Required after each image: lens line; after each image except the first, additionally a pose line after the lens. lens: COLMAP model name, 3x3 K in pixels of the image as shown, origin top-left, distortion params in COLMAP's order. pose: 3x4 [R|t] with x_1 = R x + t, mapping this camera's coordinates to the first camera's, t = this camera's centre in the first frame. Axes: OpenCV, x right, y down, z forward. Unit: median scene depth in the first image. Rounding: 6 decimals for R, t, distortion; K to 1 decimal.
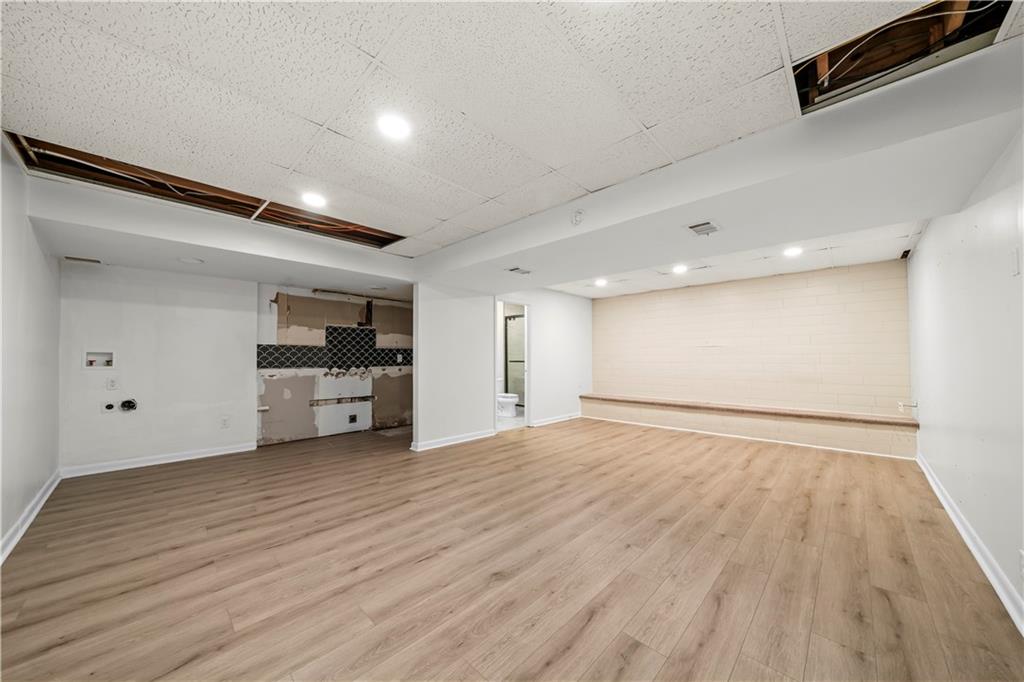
lens RADIAL K [[350.8, 0, 507.6], [0, 350.8, 355.0], [0, 0, 1]] dist [-0.000557, 0.000086]
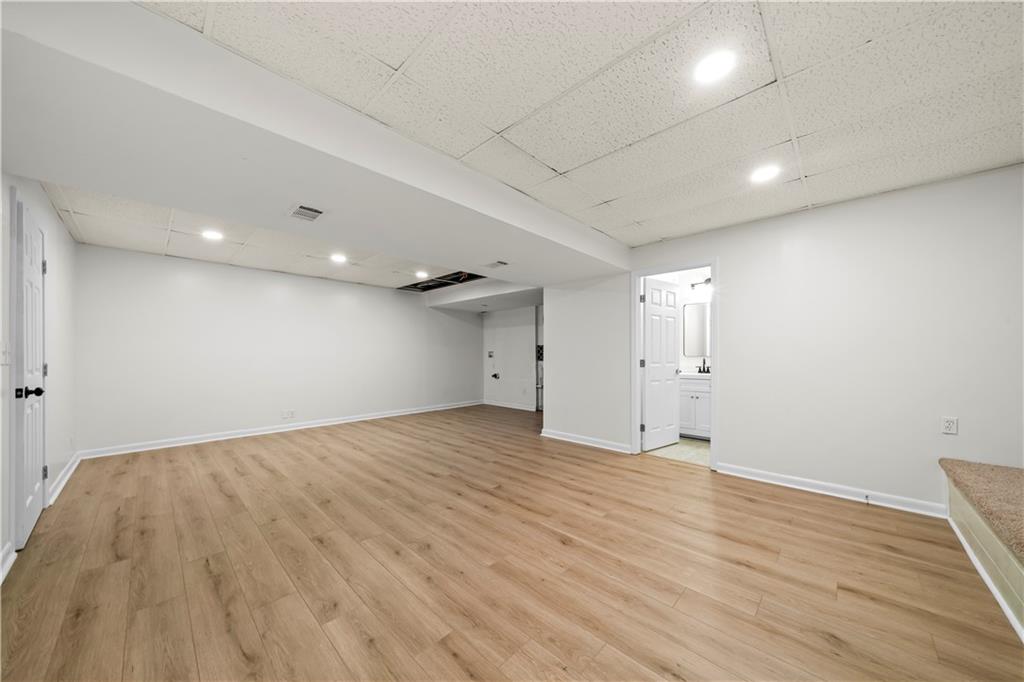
lens RADIAL K [[352.1, 0, 515.5], [0, 352.1, 347.2], [0, 0, 1]] dist [-0.001689, -0.000185]
pose [[0.013594, -0.021429, -0.999678, 0.813994], [0.008255, 0.999739, -0.021318, 0.011035], [0.999874, -0.007963, 0.013768, 0.824917]]
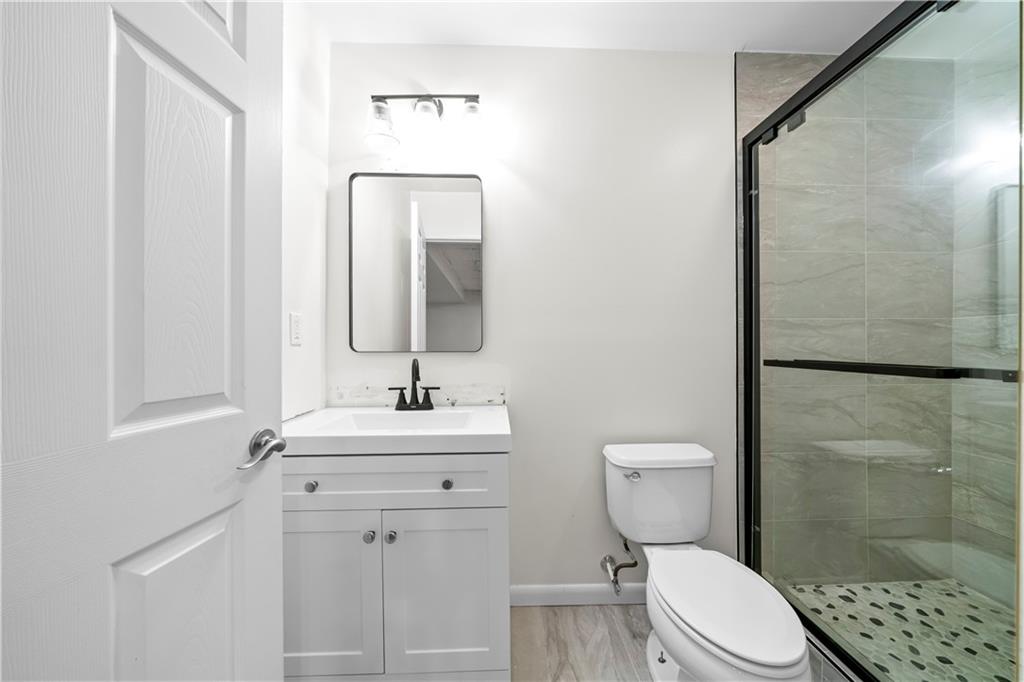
lens RADIAL K [[346.8, 0, 514.8], [0, 346.8, 336.9], [0, 0, 1]] dist [-0.009579, -0.000020]
pose [[0.729649, -0.006130, -0.683795, 0.052334], [0.010953, 0.999936, 0.002724, 0.007531], [0.683734, -0.009477, 0.729669, 1.235178]]
